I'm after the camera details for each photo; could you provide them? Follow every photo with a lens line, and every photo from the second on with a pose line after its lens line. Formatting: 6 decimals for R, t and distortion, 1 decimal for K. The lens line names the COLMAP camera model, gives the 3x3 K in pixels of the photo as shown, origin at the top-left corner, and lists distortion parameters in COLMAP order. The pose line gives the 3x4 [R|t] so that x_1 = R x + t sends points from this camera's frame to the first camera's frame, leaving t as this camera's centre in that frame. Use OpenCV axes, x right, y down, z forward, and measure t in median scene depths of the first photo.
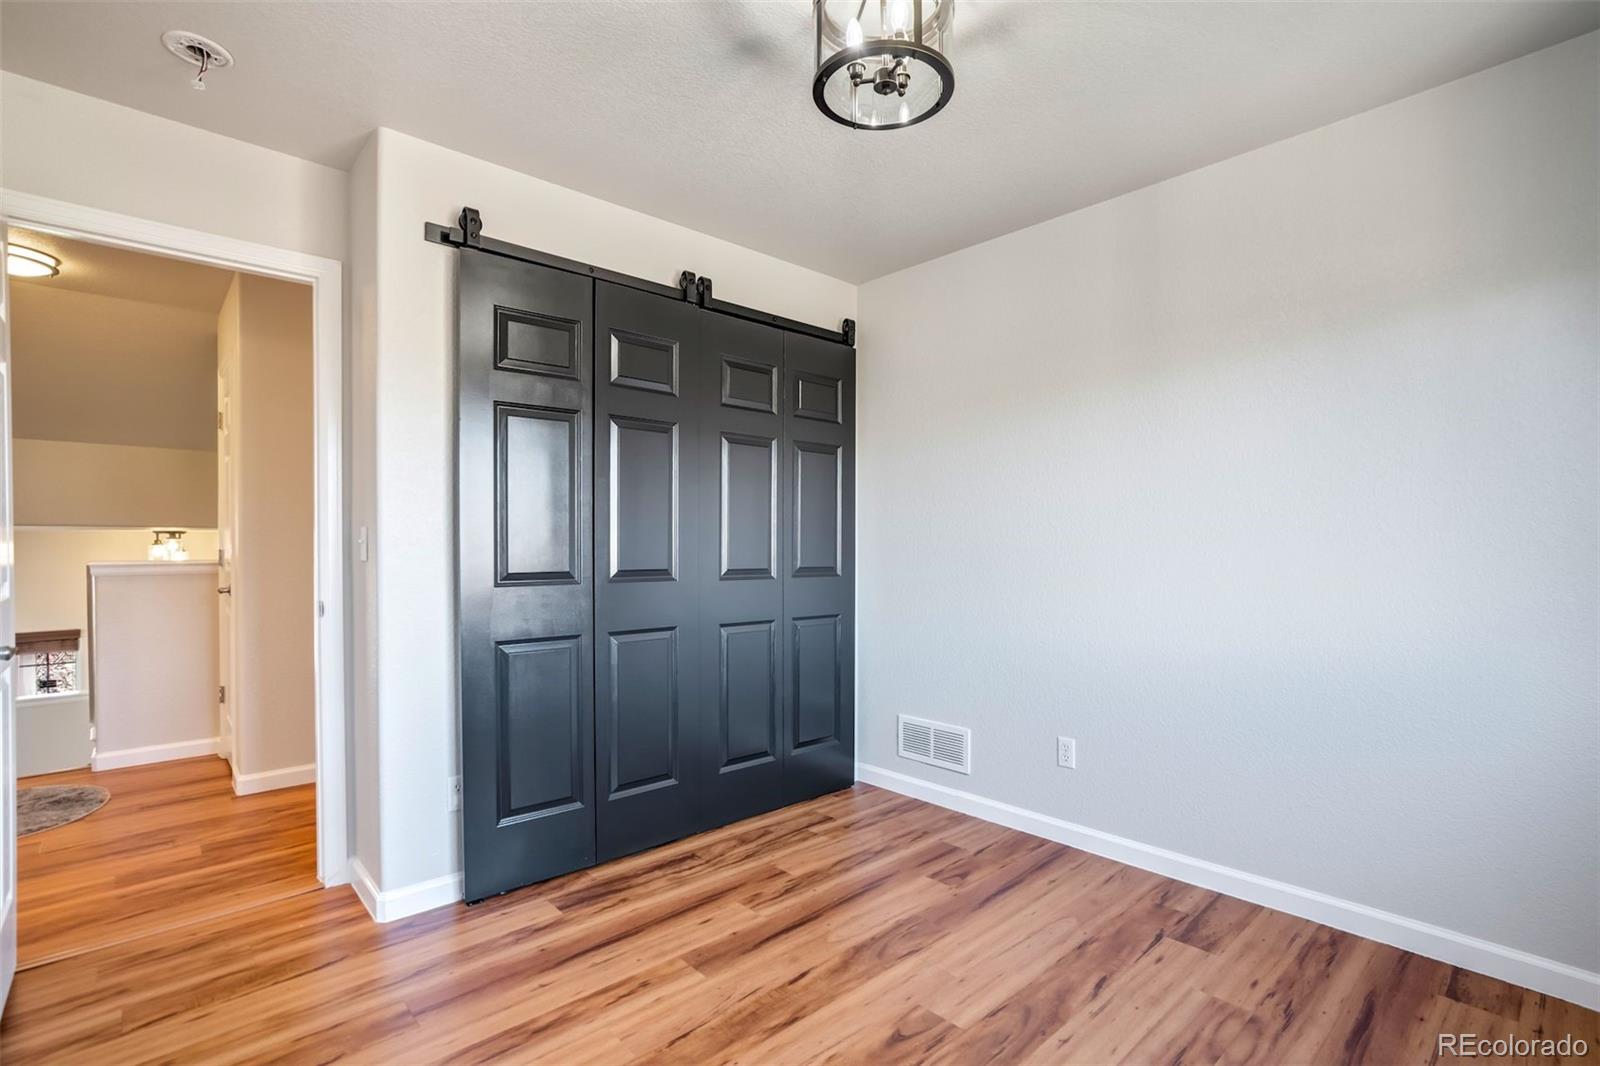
lens RADIAL K [[745.6, 0, 804.6], [0, 745.6, 545.0], [0, 0, 1]] dist [-0.031921, 0.016281]
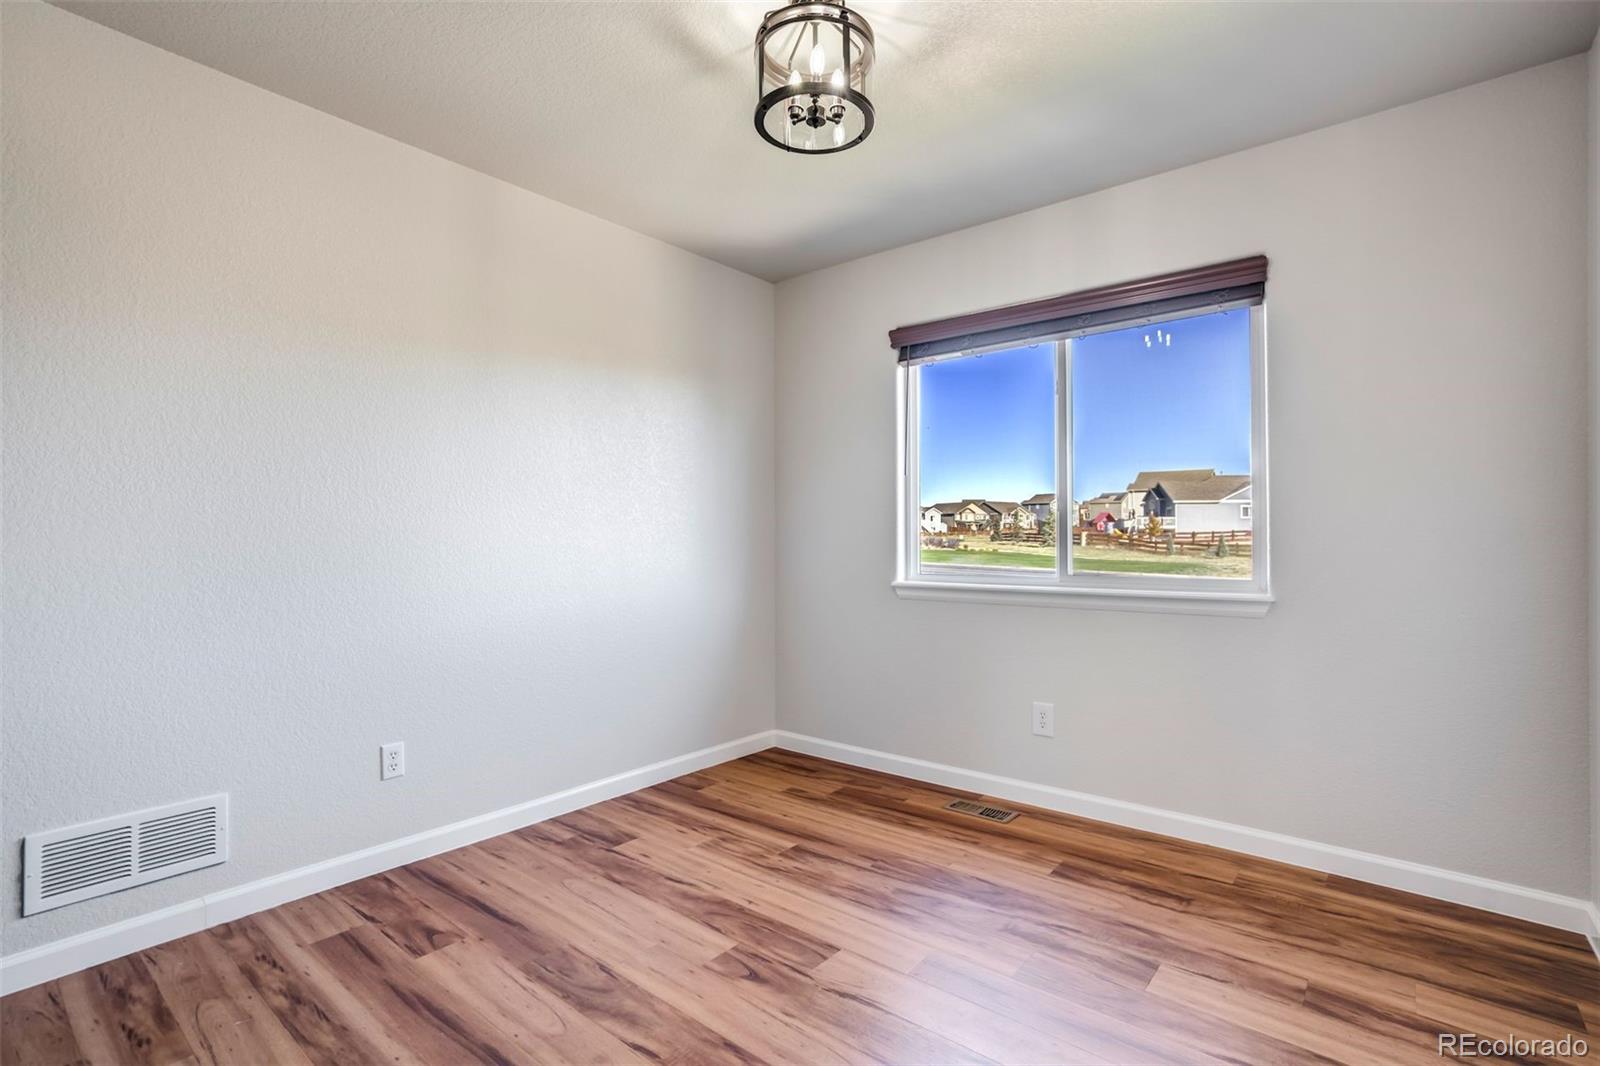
lens RADIAL K [[745.6, 0, 810.1], [0, 745.6, 532.2], [0, 0, 1]] dist [-0.031921, 0.016281]
pose [[-0.125456, 0.006867, 0.992075, -0.649612], [0.005803, 0.999964, -0.006187, 0.026907], [-0.992082, 0.004981, -0.125492, 0.727874]]
